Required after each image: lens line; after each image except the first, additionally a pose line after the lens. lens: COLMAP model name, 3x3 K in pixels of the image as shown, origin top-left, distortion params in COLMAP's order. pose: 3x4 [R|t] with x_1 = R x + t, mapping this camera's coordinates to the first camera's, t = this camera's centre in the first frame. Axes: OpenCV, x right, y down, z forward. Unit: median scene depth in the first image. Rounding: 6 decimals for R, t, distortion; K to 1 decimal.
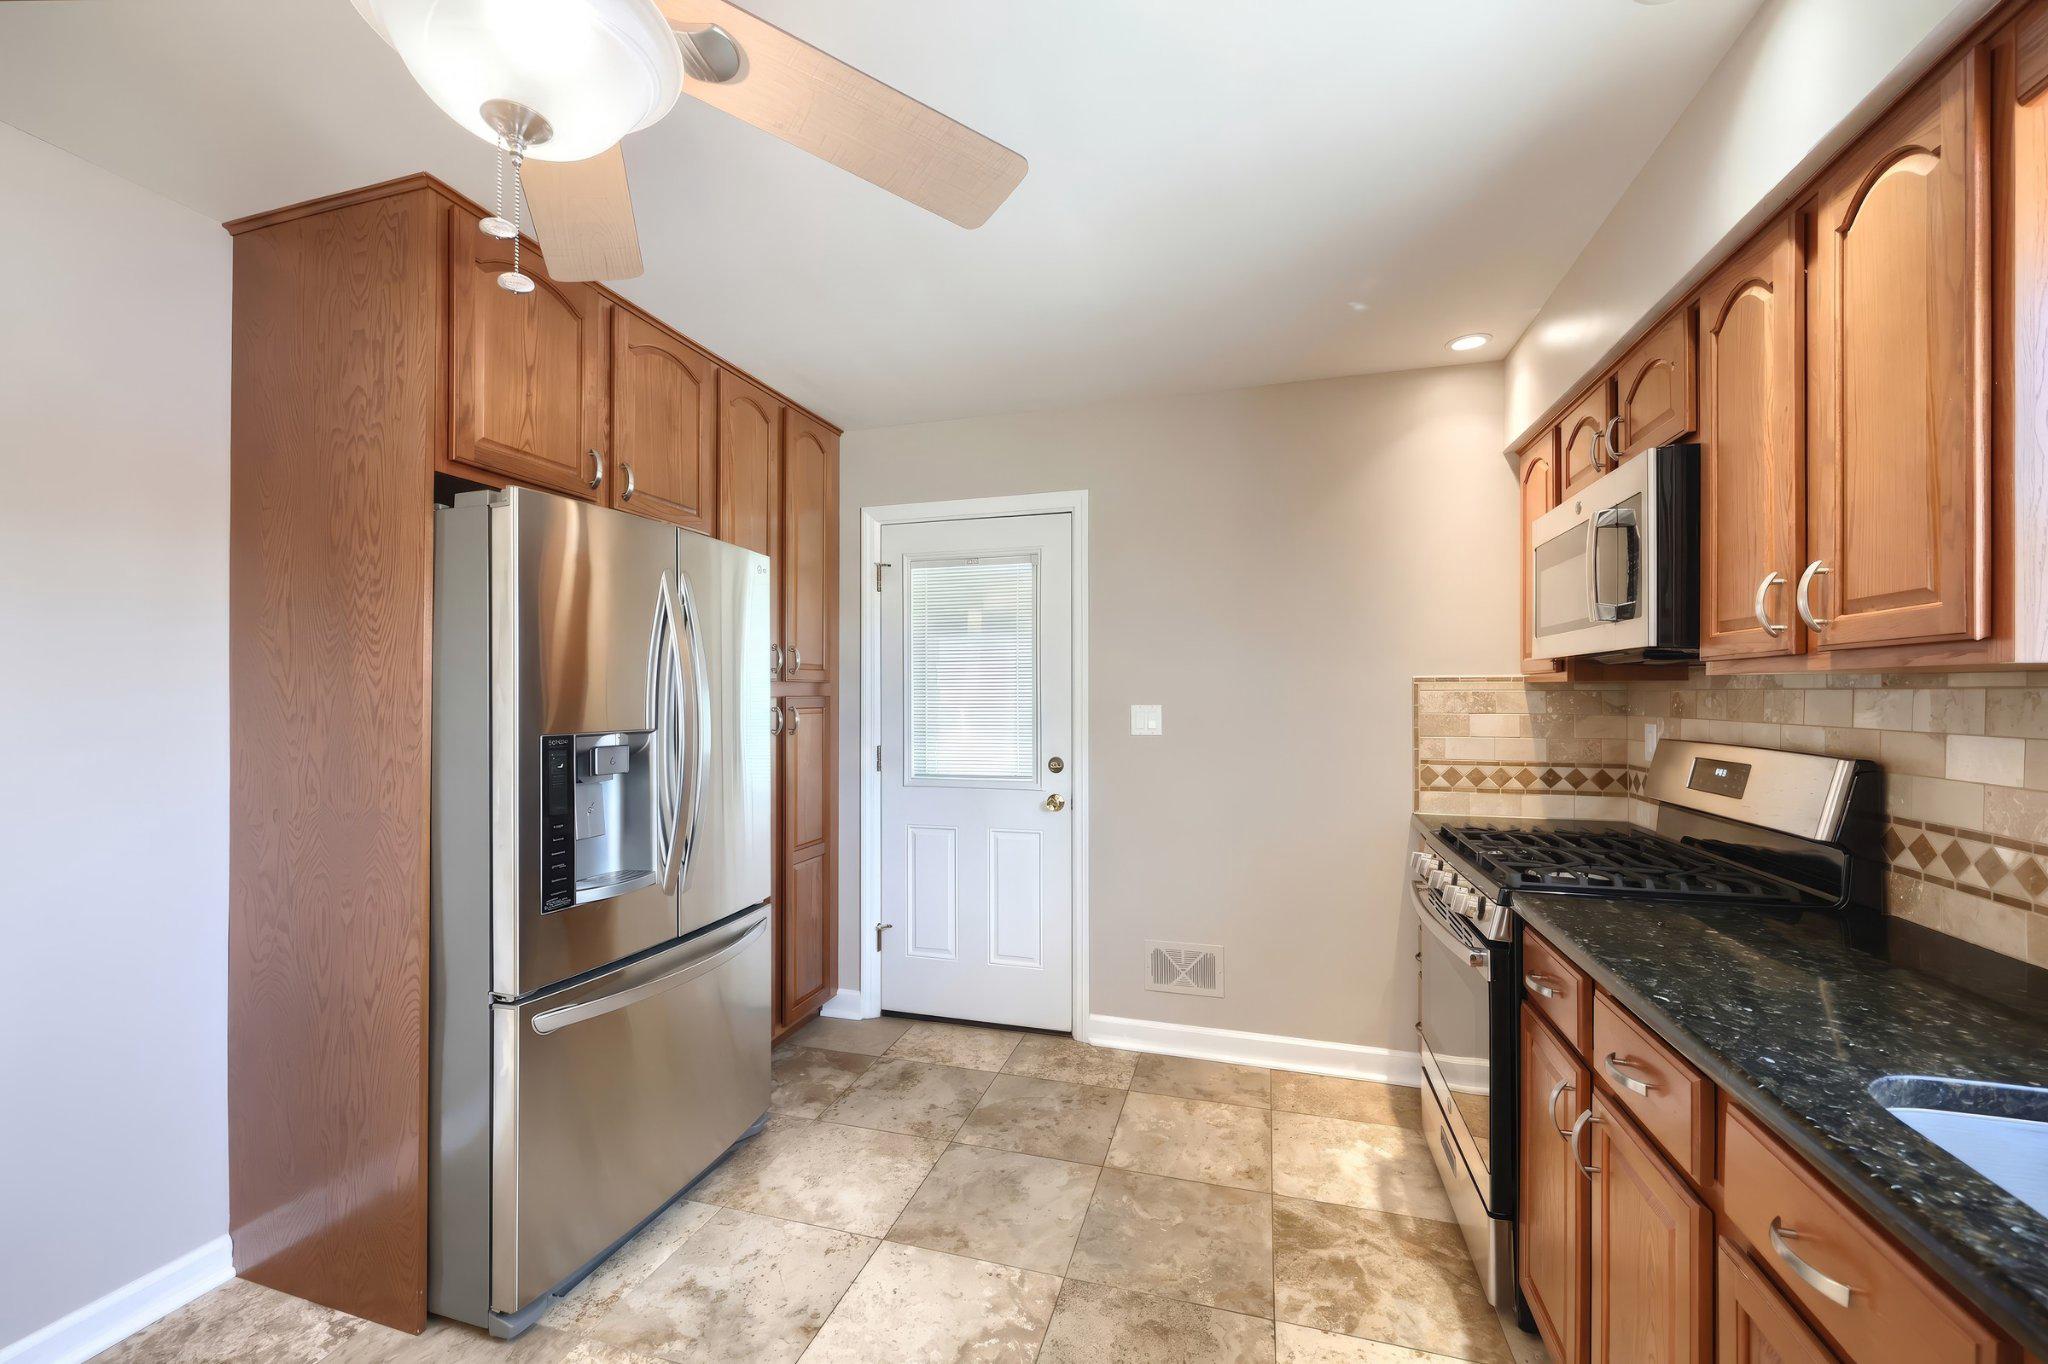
lens RADIAL K [[825.9, 0, 1020.5], [0, 825.9, 689.6], [0, 0, 1]] dist [0.000934, -0.000506]
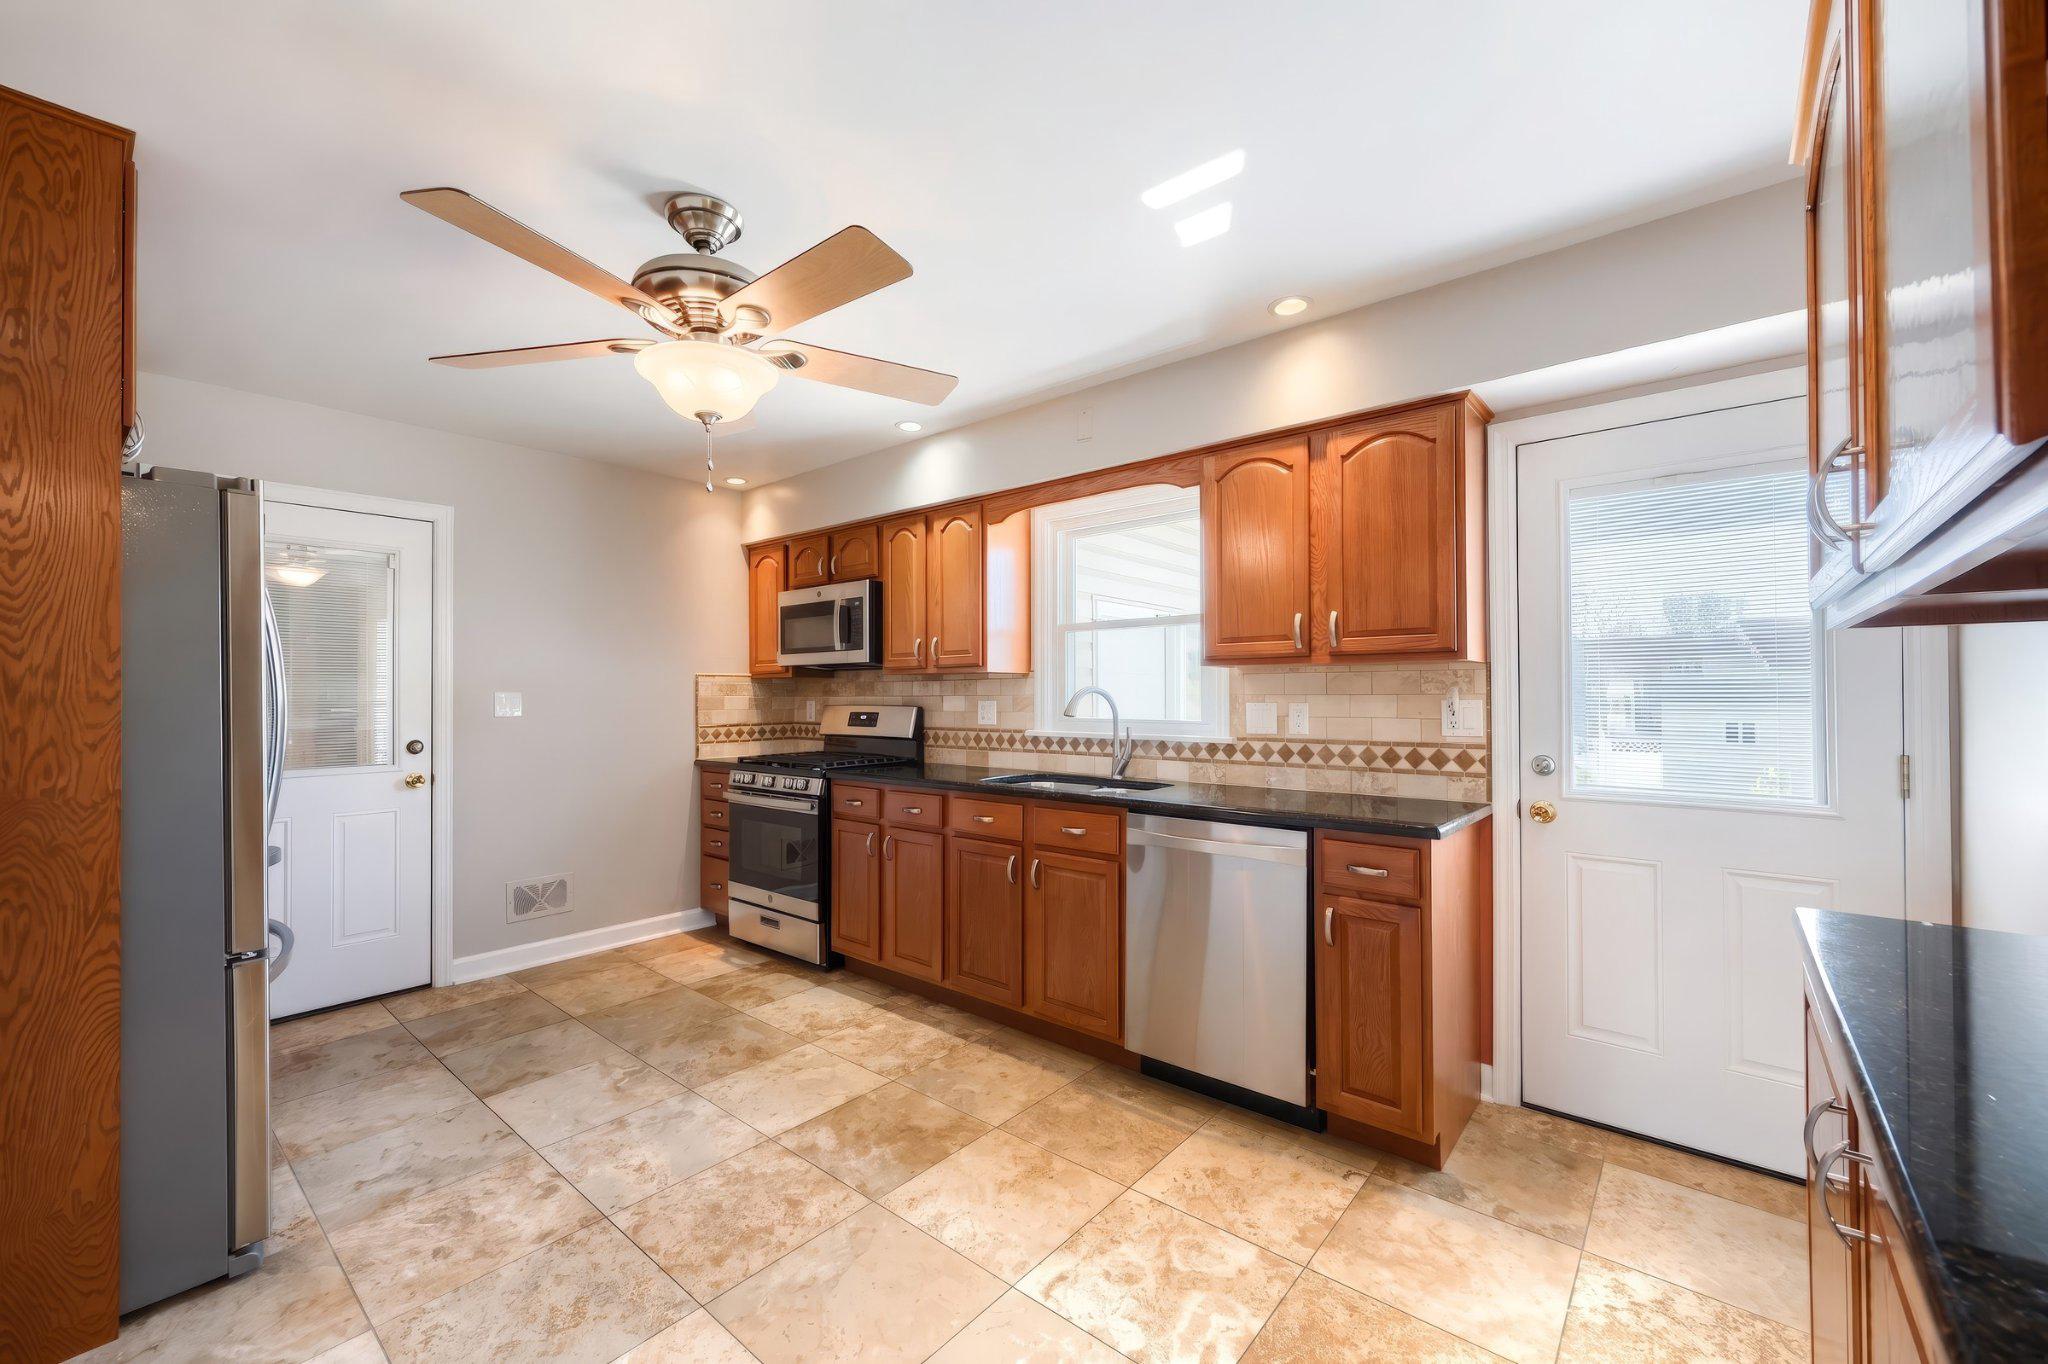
lens RADIAL K [[825.9, 0, 1007.8], [0, 825.9, 687.6], [0, 0, 1]] dist [0.000934, -0.000506]
pose [[0.408545, 0.005060, 0.912724, -0.850067], [0.000290, 0.999984, -0.005674, 0.023392], [-0.912738, 0.002583, 0.408537, -0.238655]]
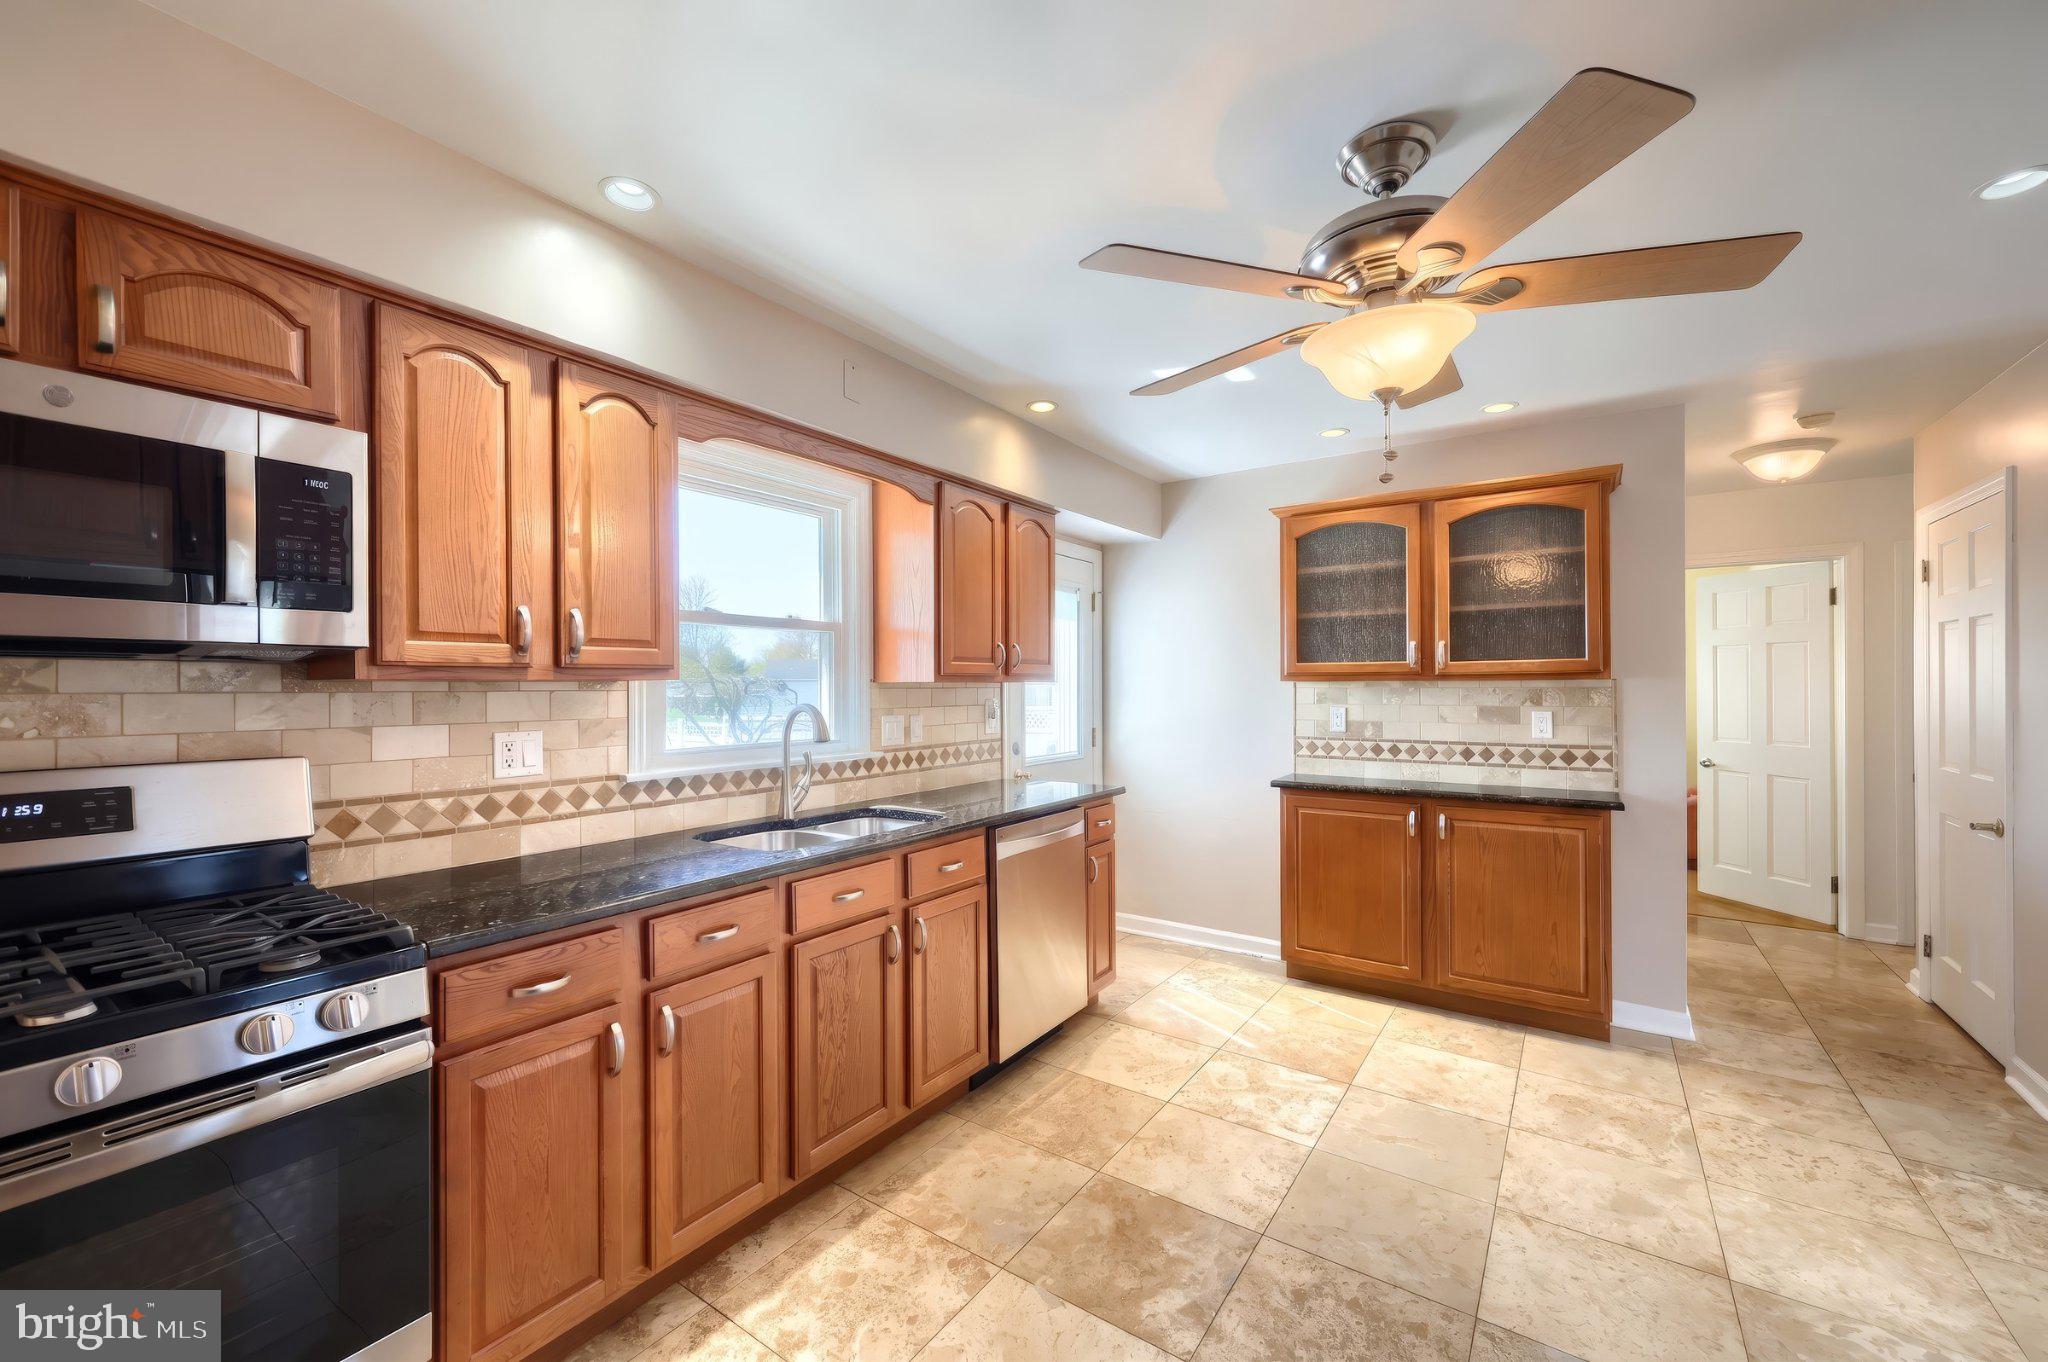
lens RADIAL K [[825.9, 0, 1010.9], [0, 825.9, 685.3], [0, 0, 1]] dist [0.000934, -0.000506]
pose [[-0.952141, 0.001858, 0.305653, -0.137126], [0.000687, 0.999992, -0.003938, -0.003625], [-0.305658, -0.003540, -0.952135, 1.117462]]
